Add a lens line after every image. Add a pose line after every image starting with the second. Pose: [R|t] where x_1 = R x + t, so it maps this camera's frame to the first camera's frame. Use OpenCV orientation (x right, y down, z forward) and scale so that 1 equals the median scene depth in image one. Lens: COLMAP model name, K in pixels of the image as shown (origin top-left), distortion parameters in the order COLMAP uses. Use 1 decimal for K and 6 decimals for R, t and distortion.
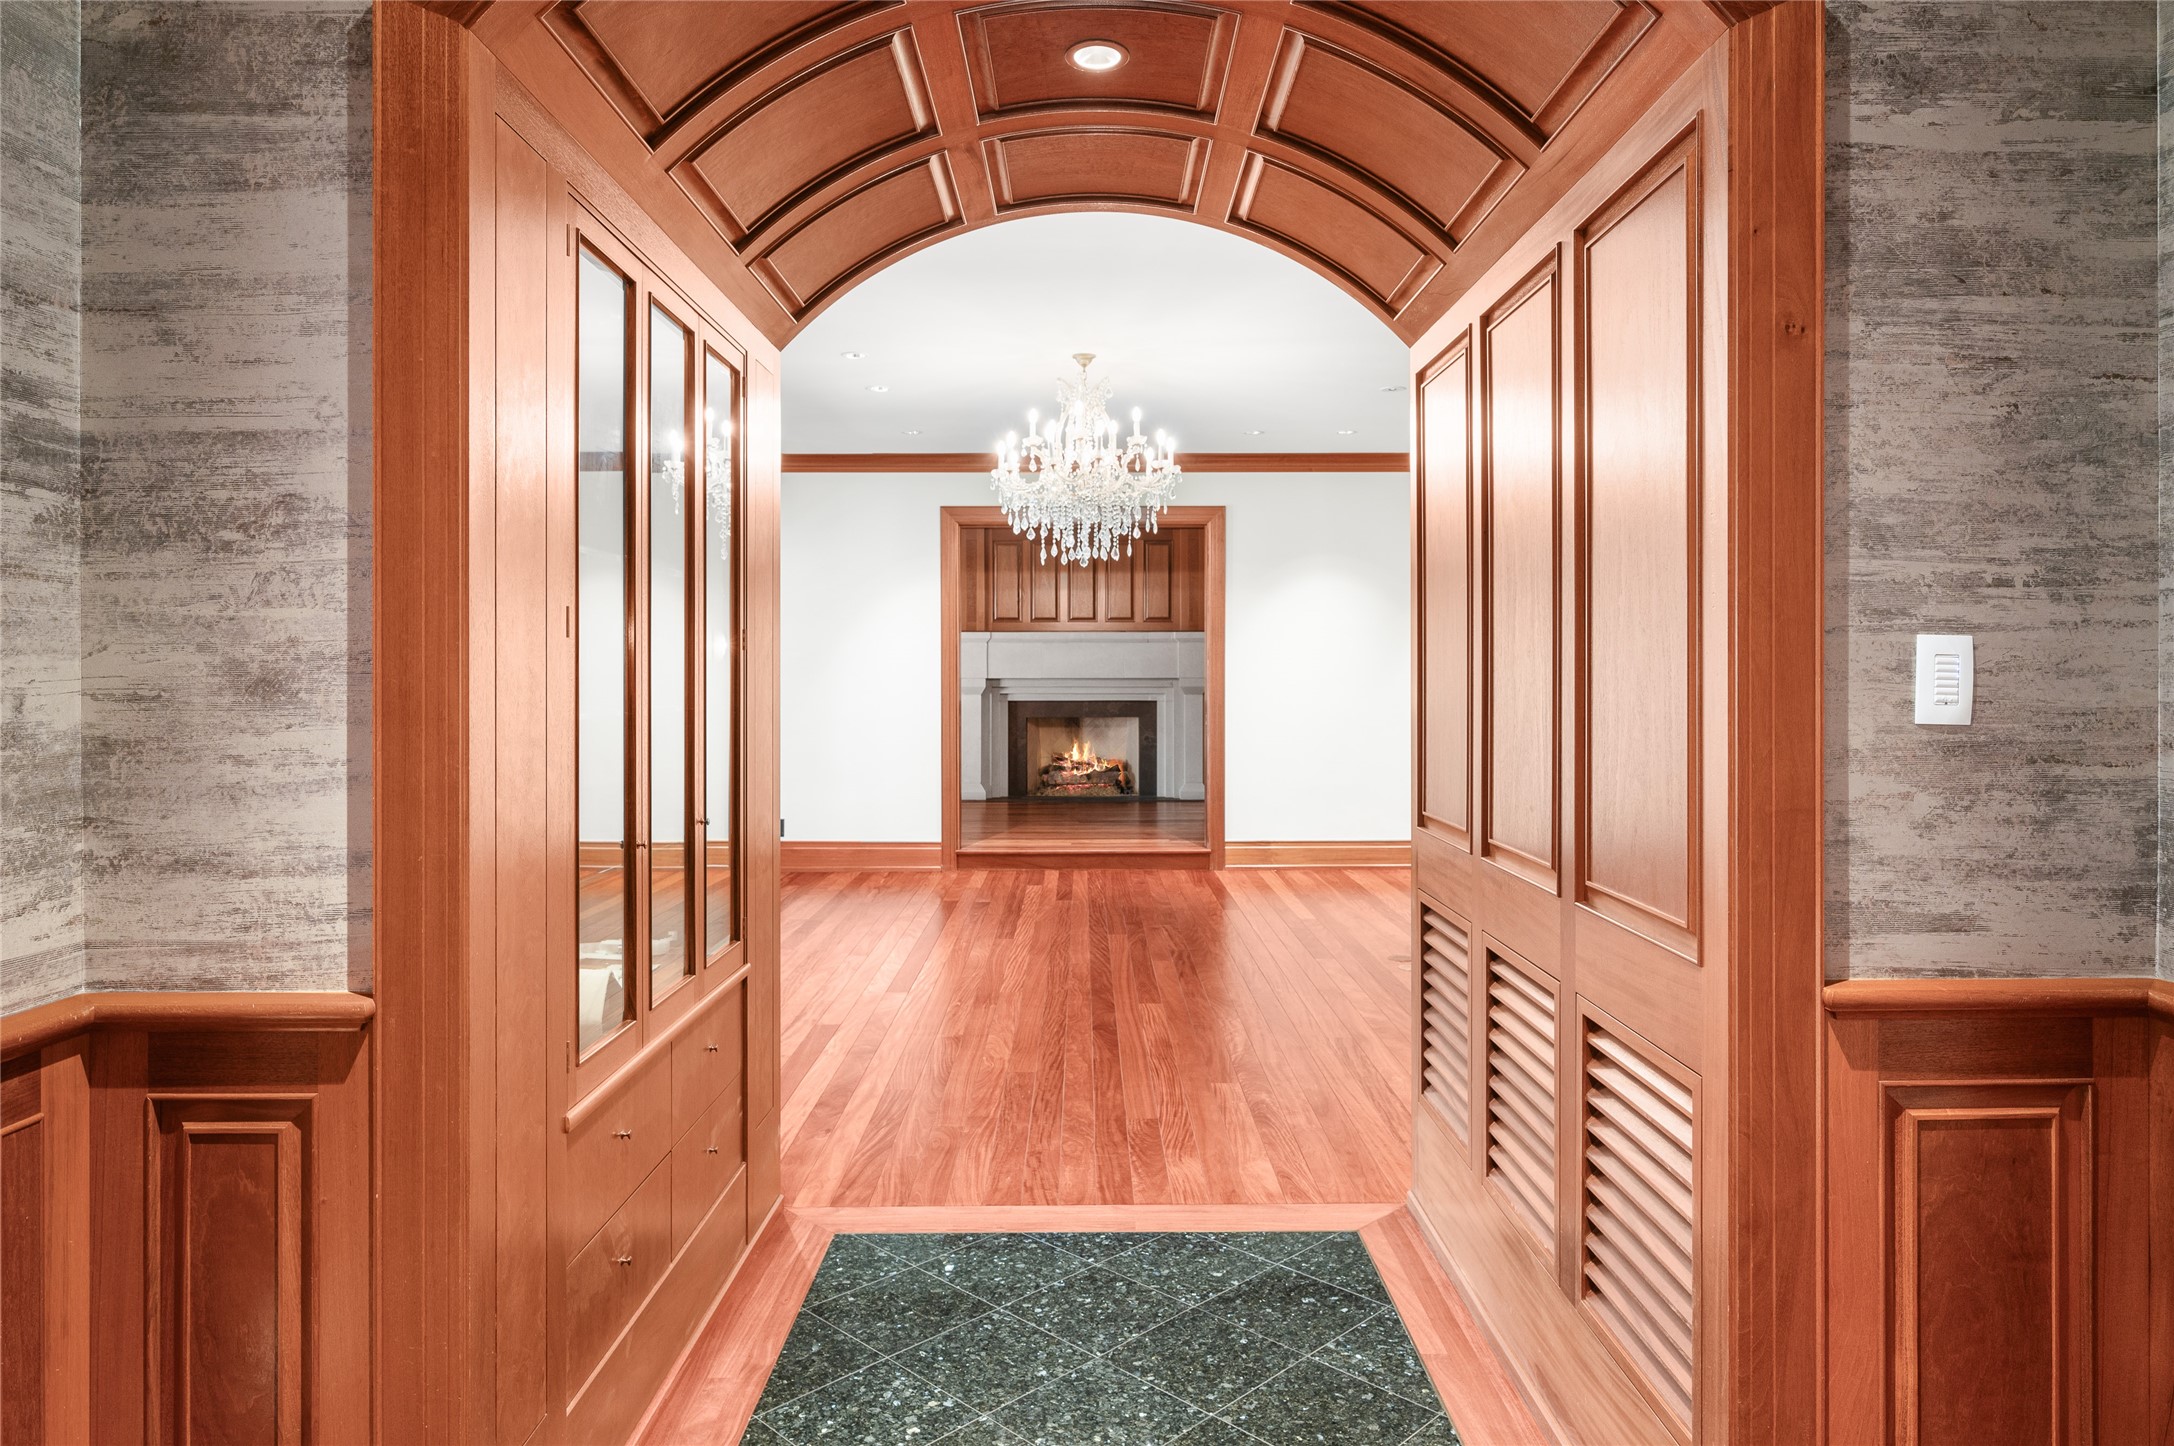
lens RADIAL K [[1292.2, 0, 1087.3], [0, 1292.2, 674.5], [0, 0, 1]] dist [0.000616, 0.000095]
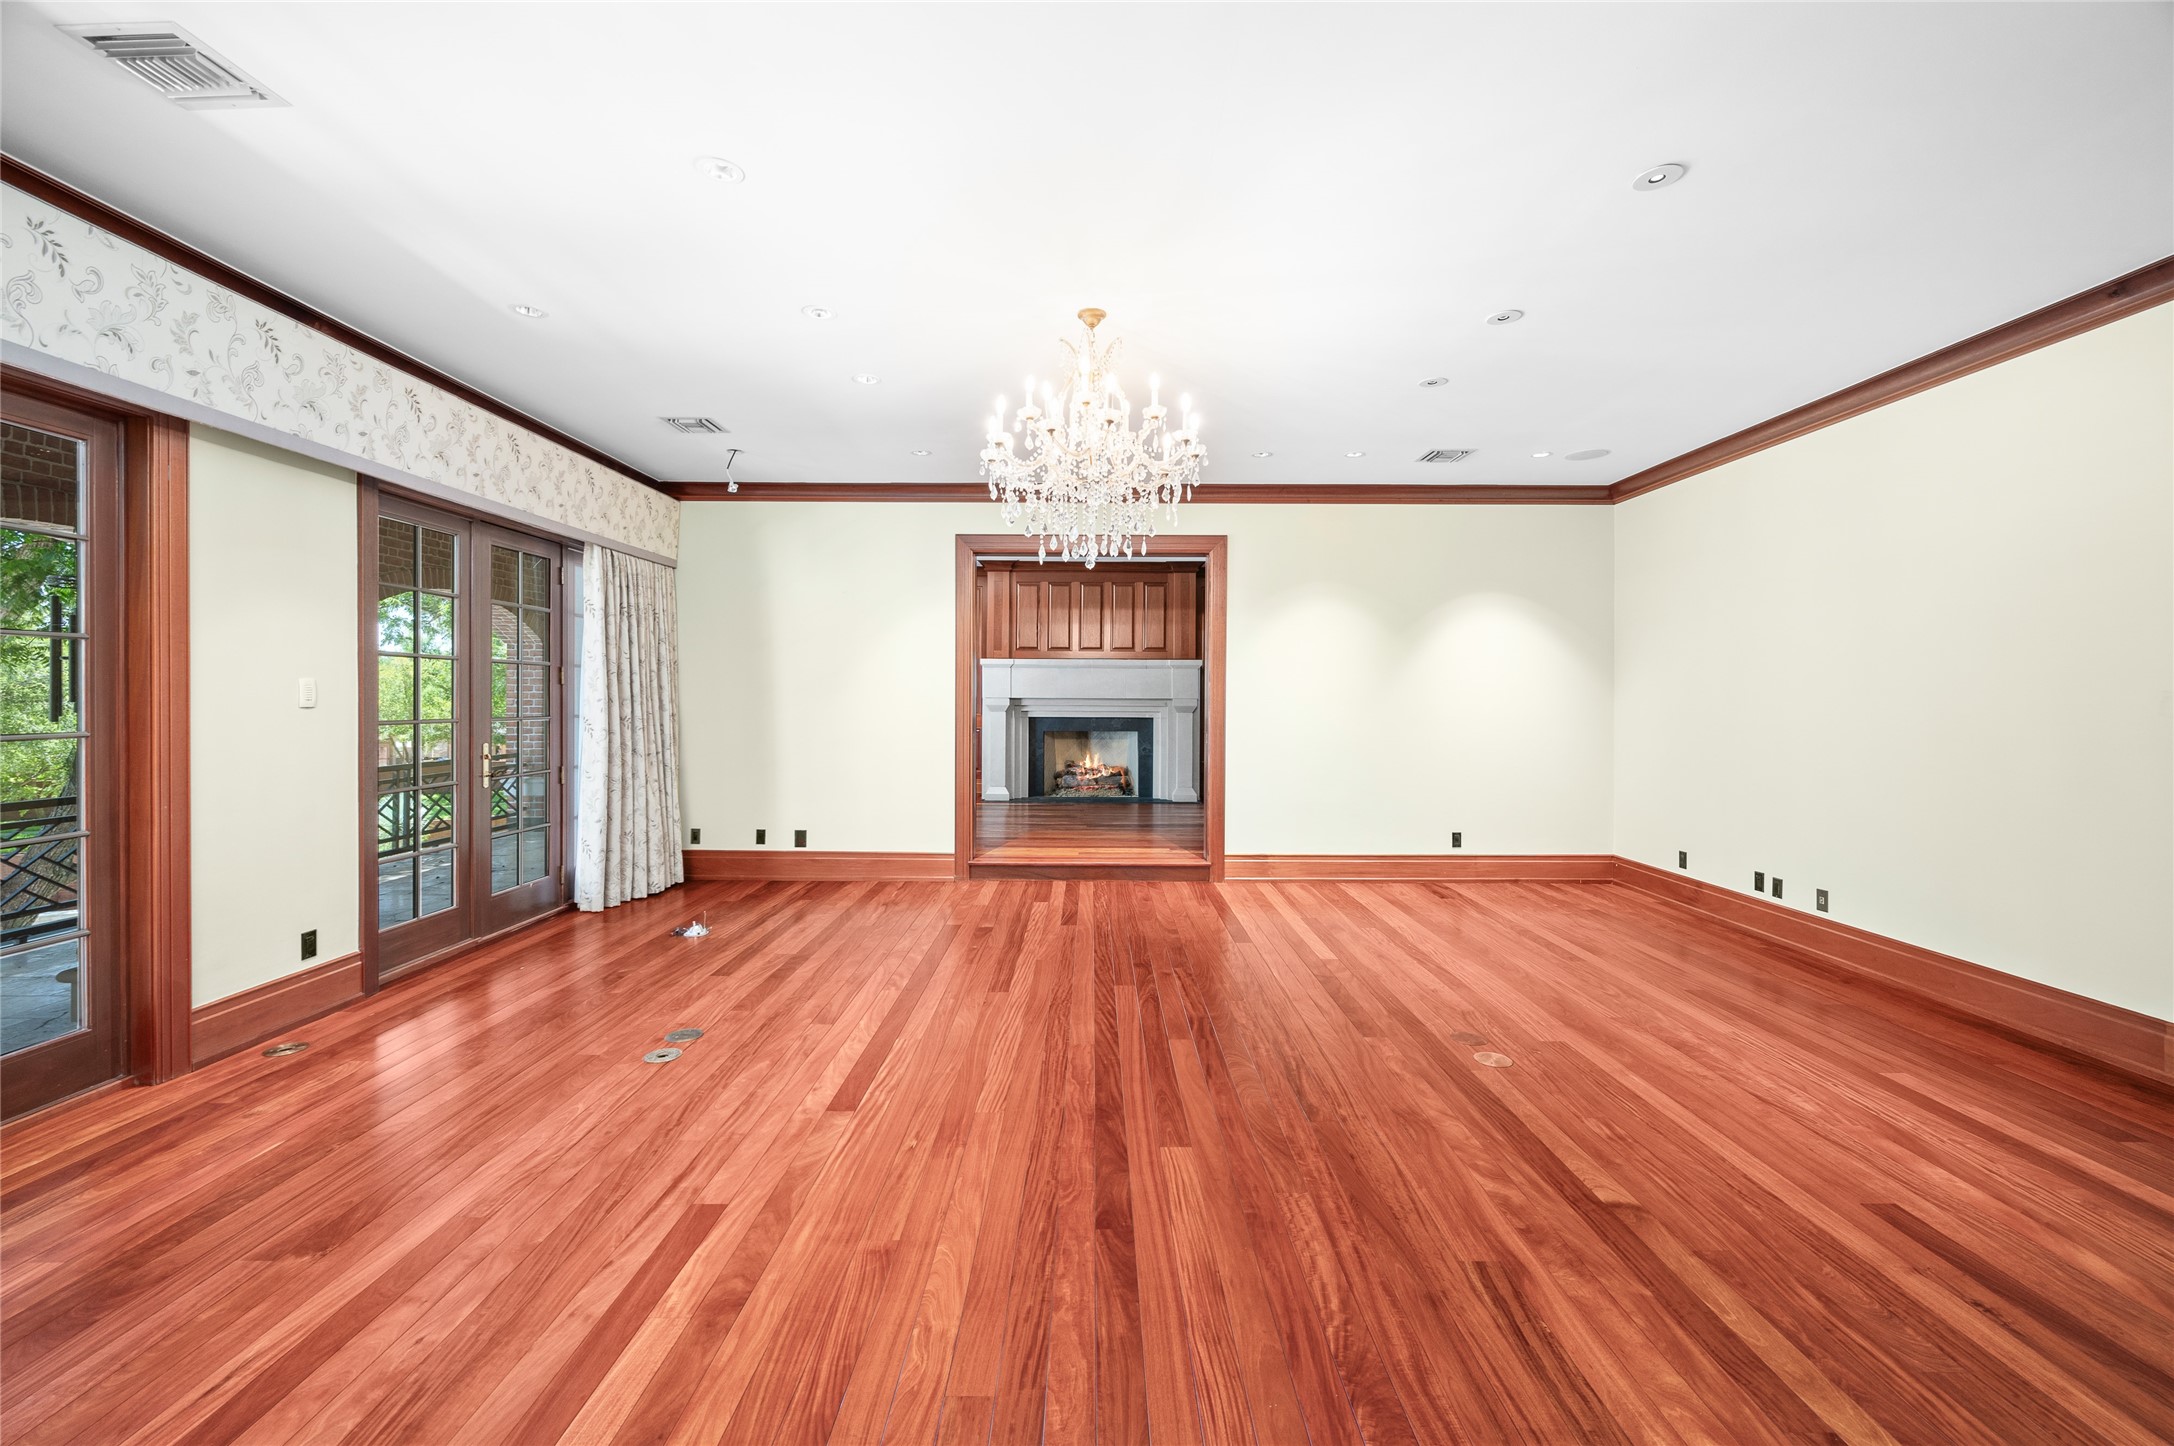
lens RADIAL K [[871.4, 0, 1099.0], [0, 871.4, 700.8], [0, 0, 1]] dist [-0.001808, 0.000083]
pose [[0.999974, 0.006202, 0.003709, 0.001139], [-0.006224, 0.999962, 0.006041, 0.000203], [-0.003671, -0.006064, 0.999975, 0.291986]]
